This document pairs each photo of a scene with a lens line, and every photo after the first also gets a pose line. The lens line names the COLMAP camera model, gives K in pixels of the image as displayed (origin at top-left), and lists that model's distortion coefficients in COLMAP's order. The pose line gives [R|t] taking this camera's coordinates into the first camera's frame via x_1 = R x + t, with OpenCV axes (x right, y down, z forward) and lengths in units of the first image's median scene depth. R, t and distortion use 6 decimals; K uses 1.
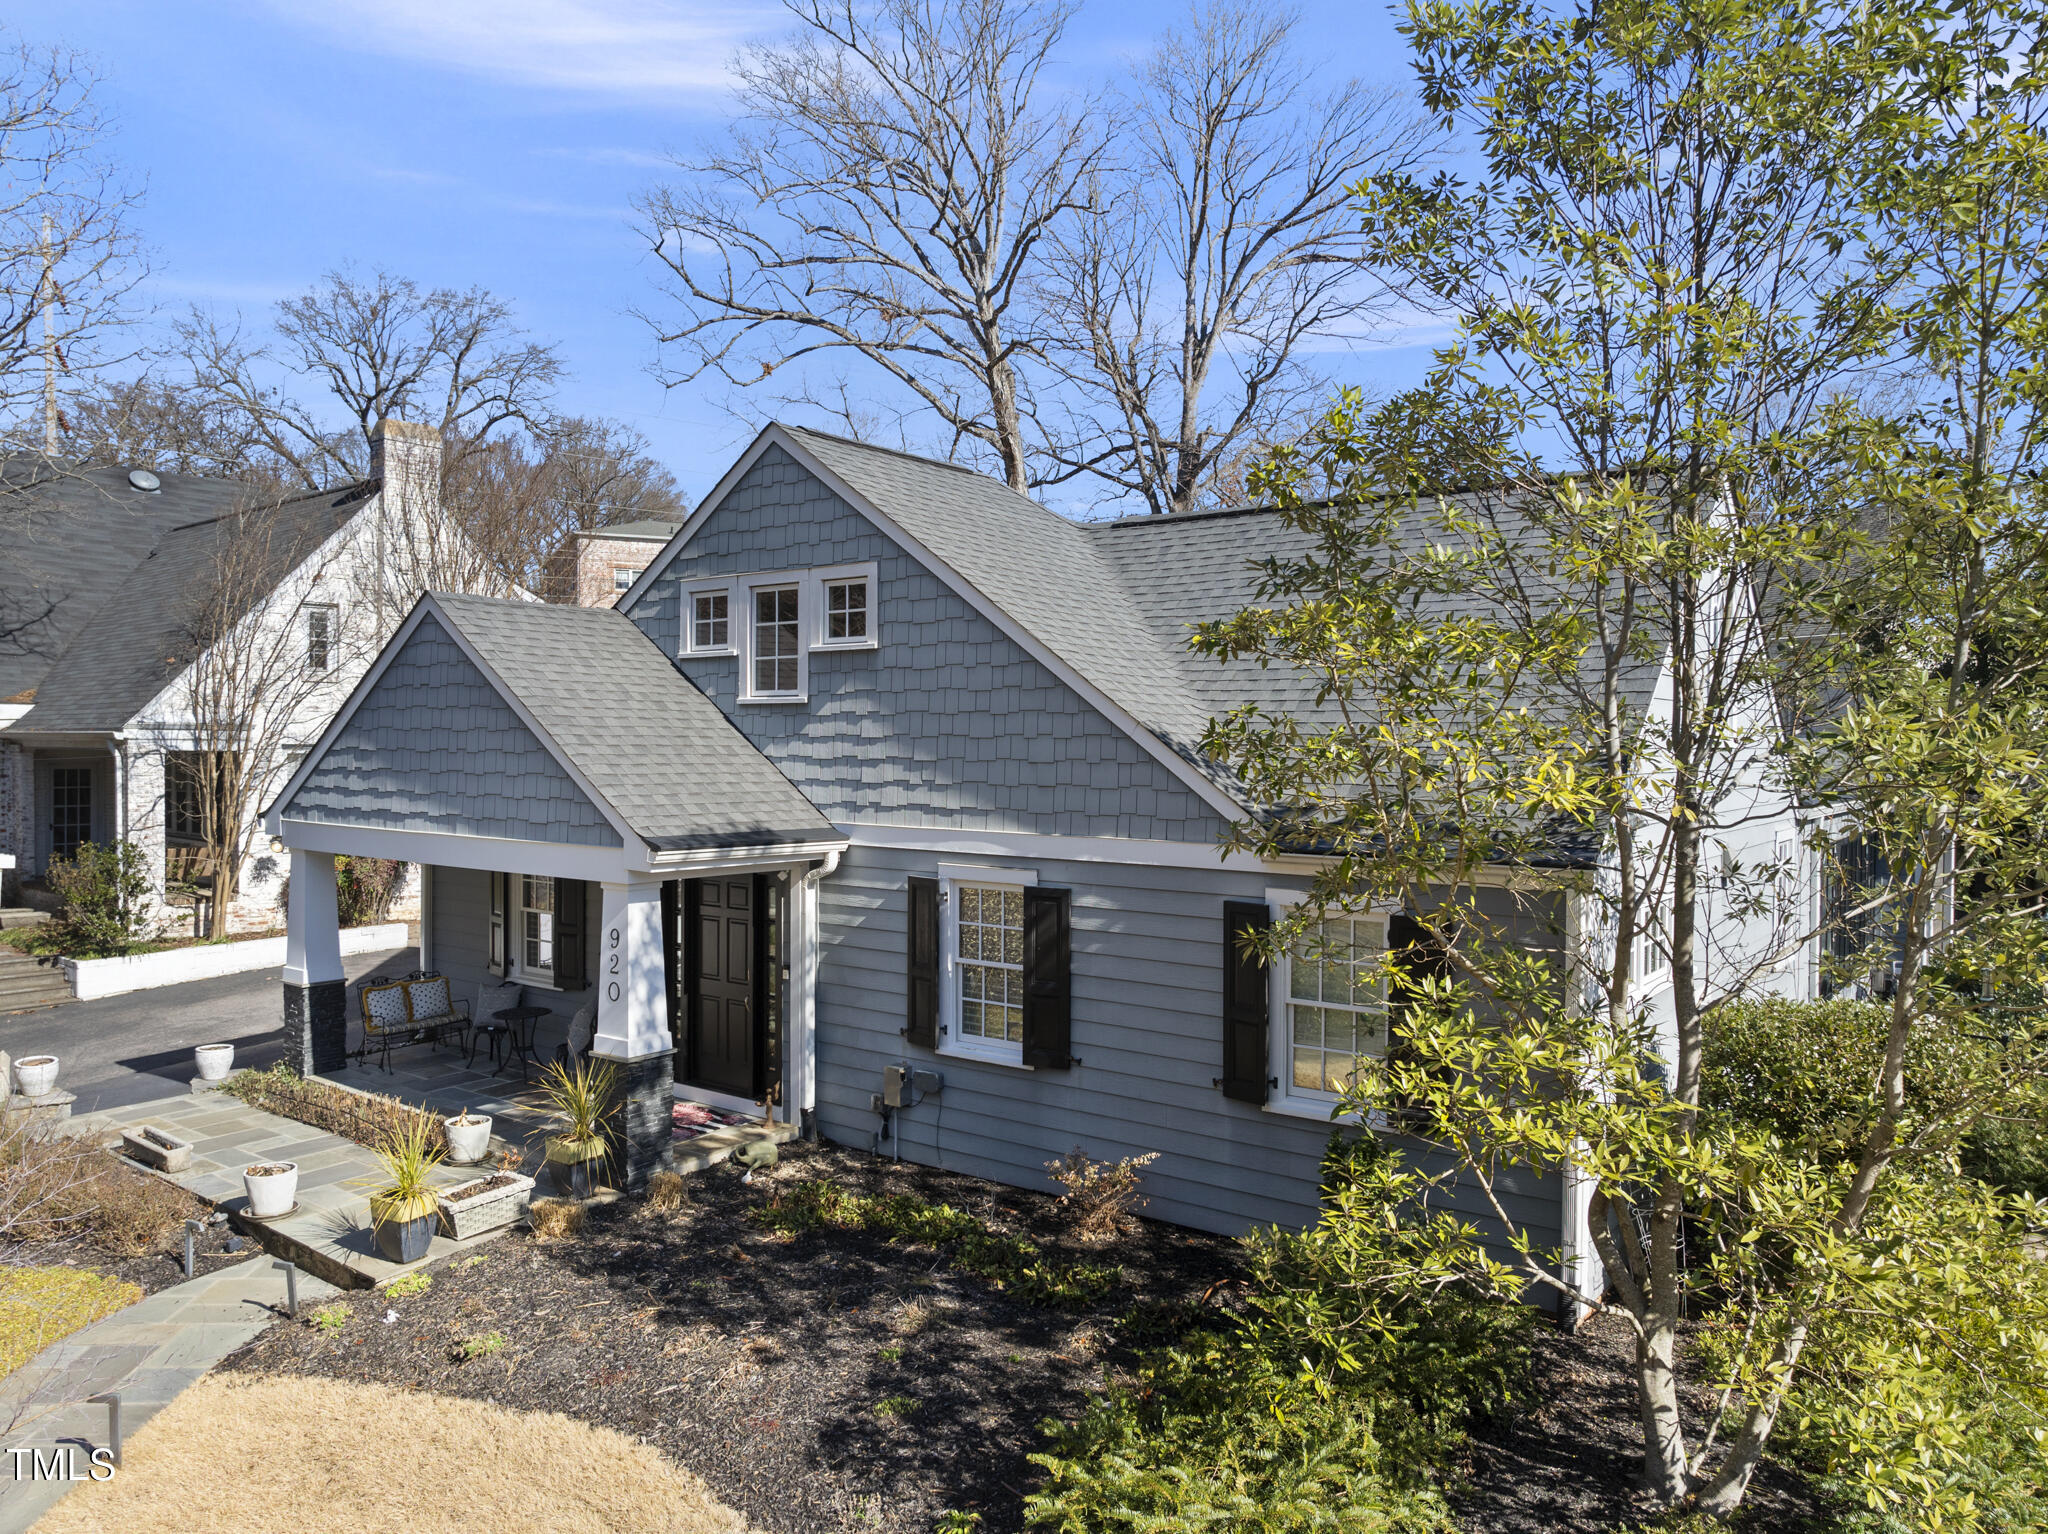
lens RADIAL K [[1440.3, 0, 1024.2], [0, 1440.3, 769.0], [0, 0, 1]] dist [-0.007612, -0.004757]
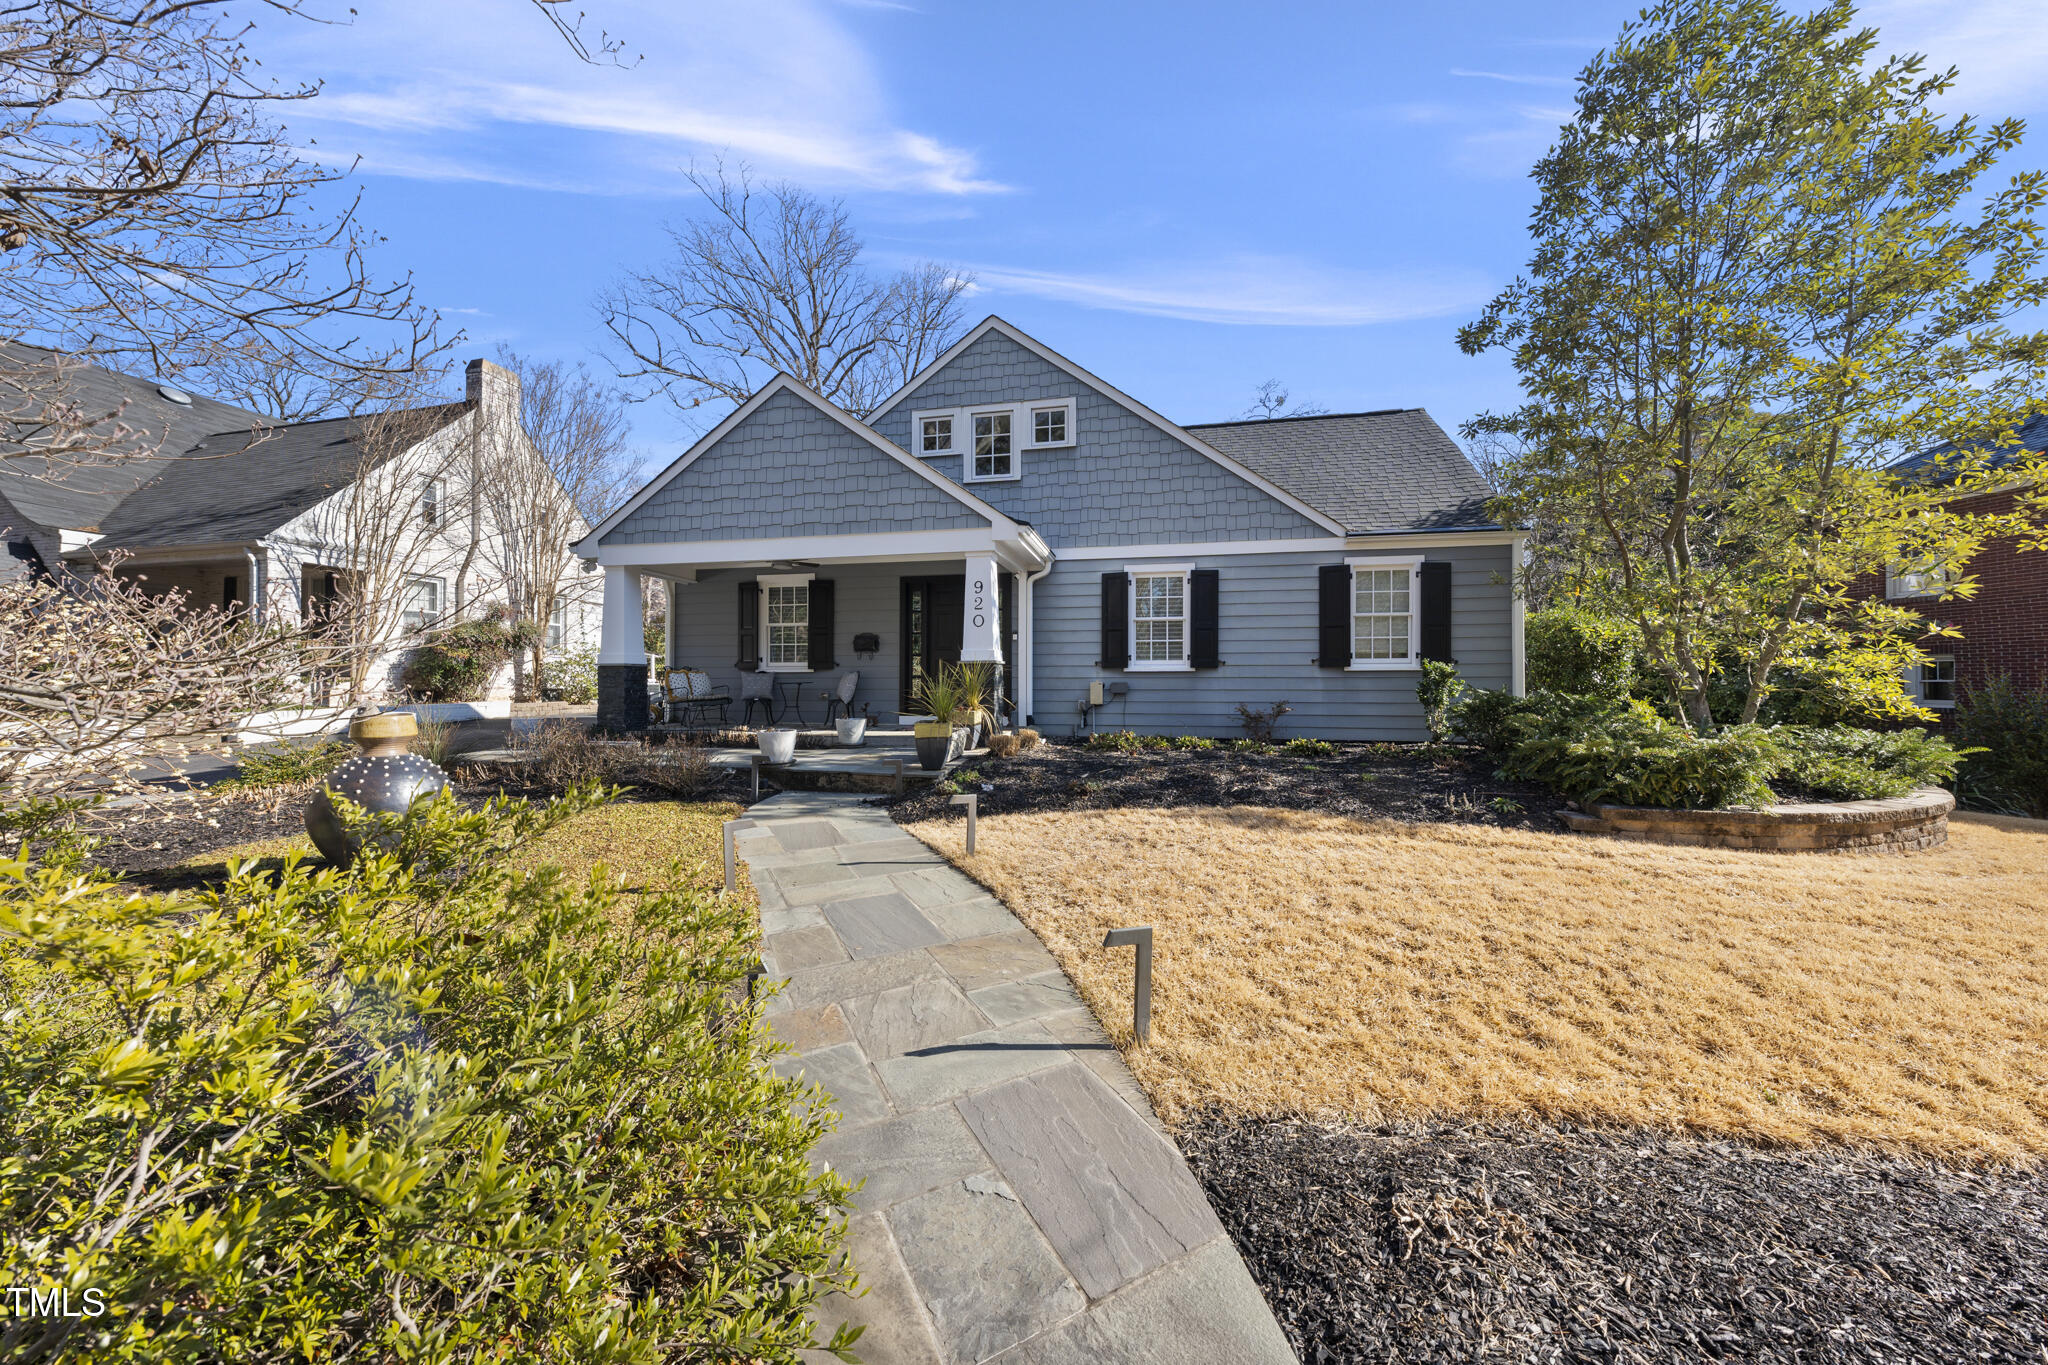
lens RADIAL K [[694.1, 0, 1024.0], [0, 694.1, 682.8], [0, 0, 1]] dist [0.001663, 0.000204]
pose [[0.901691, 0.003653, 0.432366, -0.520288], [0.007939, 0.999656, -0.025002, 0.222965], [-0.432308, 0.025976, 0.901352, 0.272858]]
